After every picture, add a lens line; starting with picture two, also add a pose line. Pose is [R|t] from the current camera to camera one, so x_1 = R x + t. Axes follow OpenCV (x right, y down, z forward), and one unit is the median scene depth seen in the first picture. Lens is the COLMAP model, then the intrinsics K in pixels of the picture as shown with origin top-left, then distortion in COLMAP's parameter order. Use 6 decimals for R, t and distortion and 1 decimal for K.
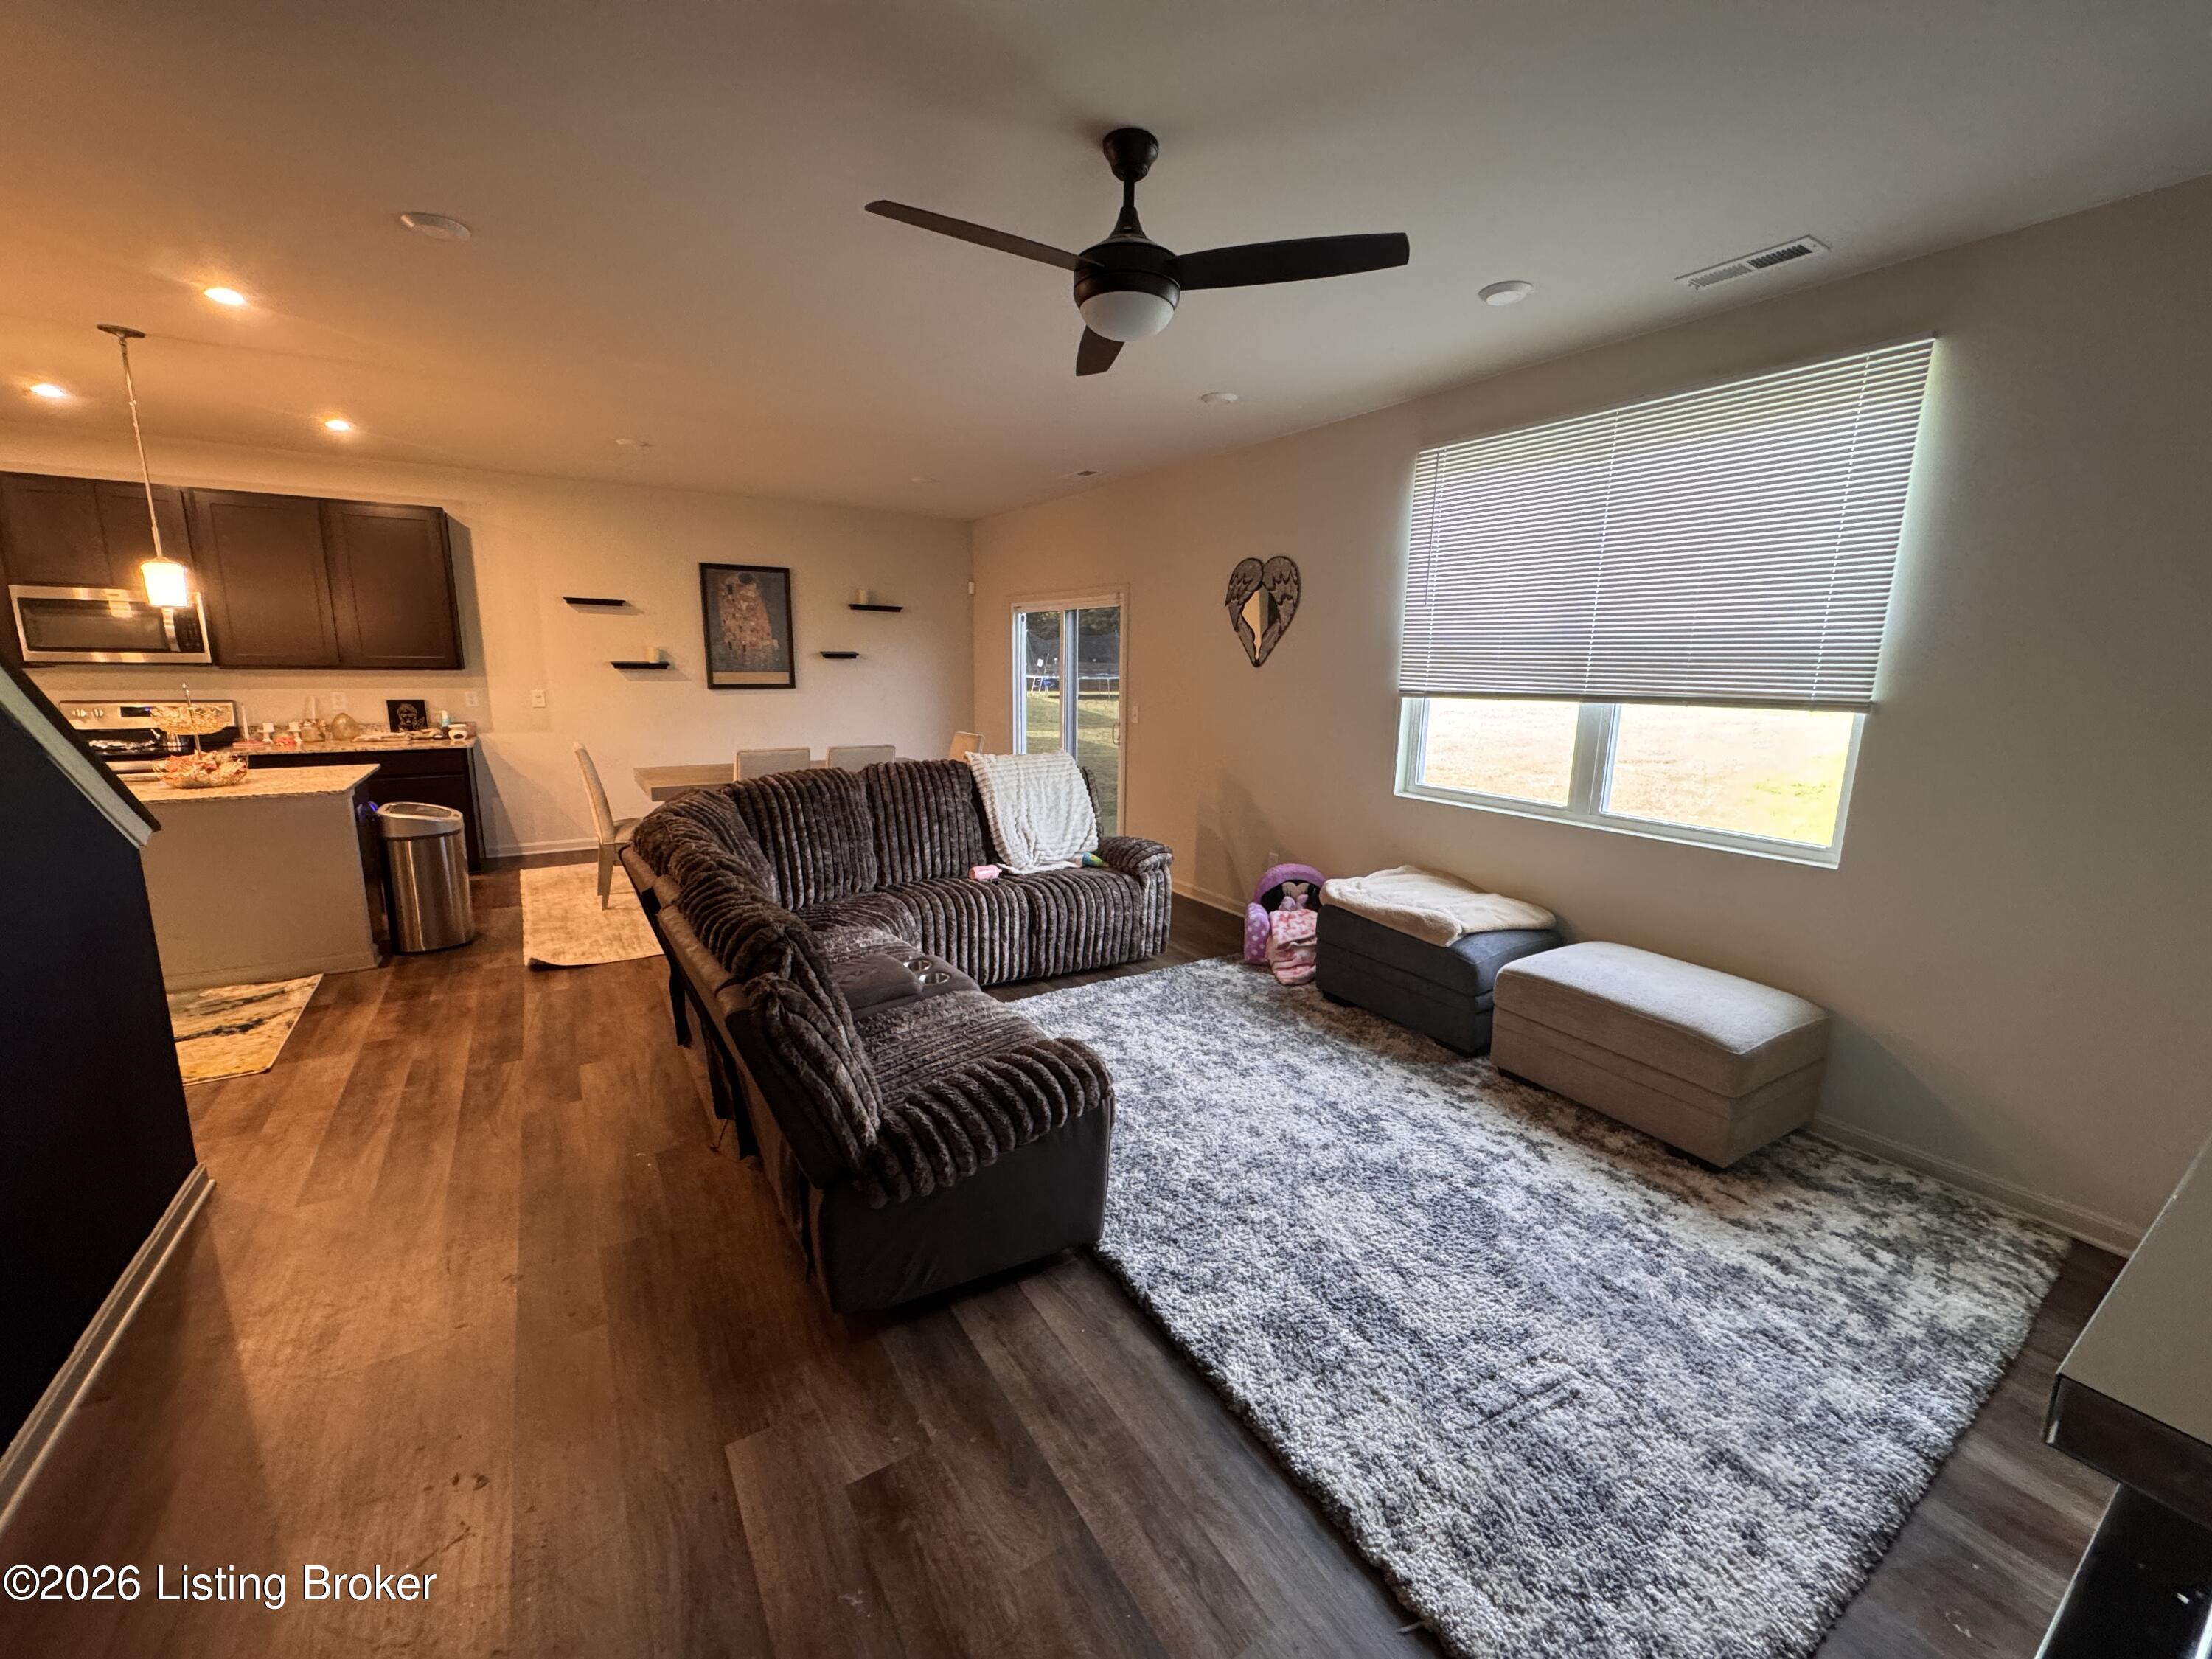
lens RADIAL K [[885.9, 0, 1107.6], [0, 885.9, 825.5], [0, 0, 1]] dist [0.002391, 0.000152]
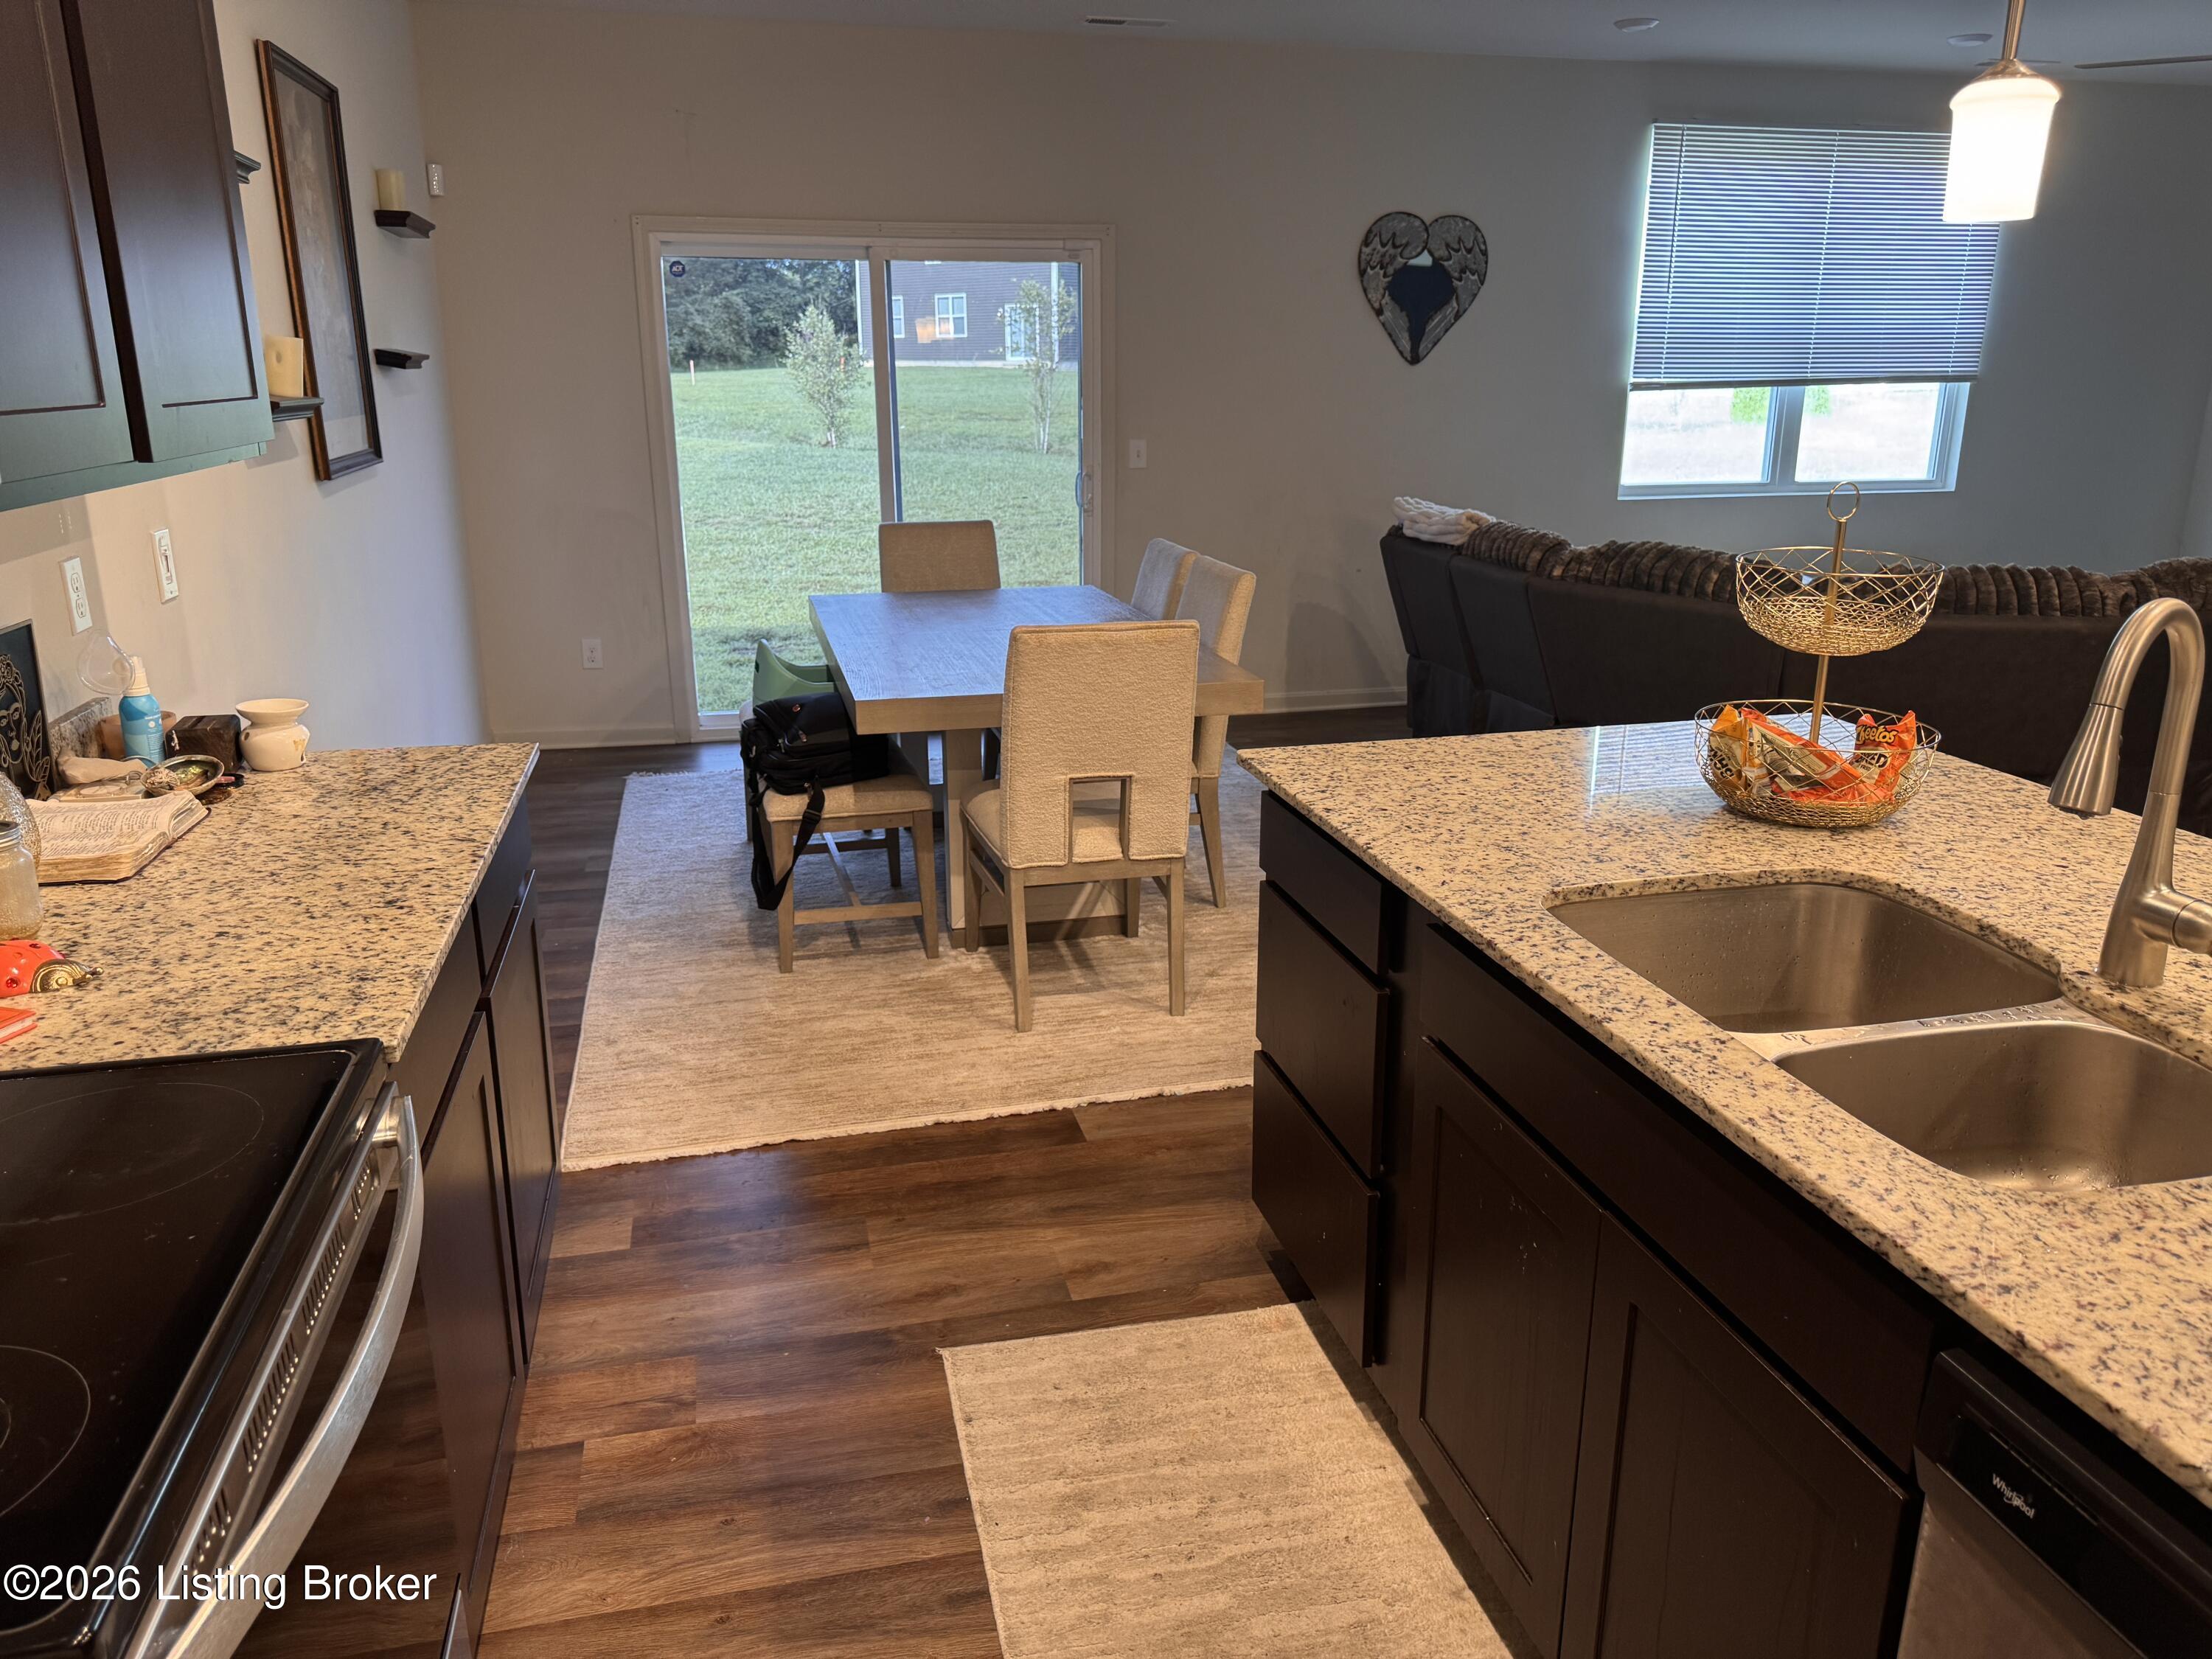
lens RADIAL K [[1569.3, 0, 1103.4], [0, 1569.3, 825.6], [0, 0, 1]] dist [-0.000705, -0.000654]
pose [[0.327126, -0.291816, 0.898795, -1.693683], [0.186882, 0.952318, 0.241175, -0.245067], [-0.926317, 0.089074, 0.366063, 1.097848]]
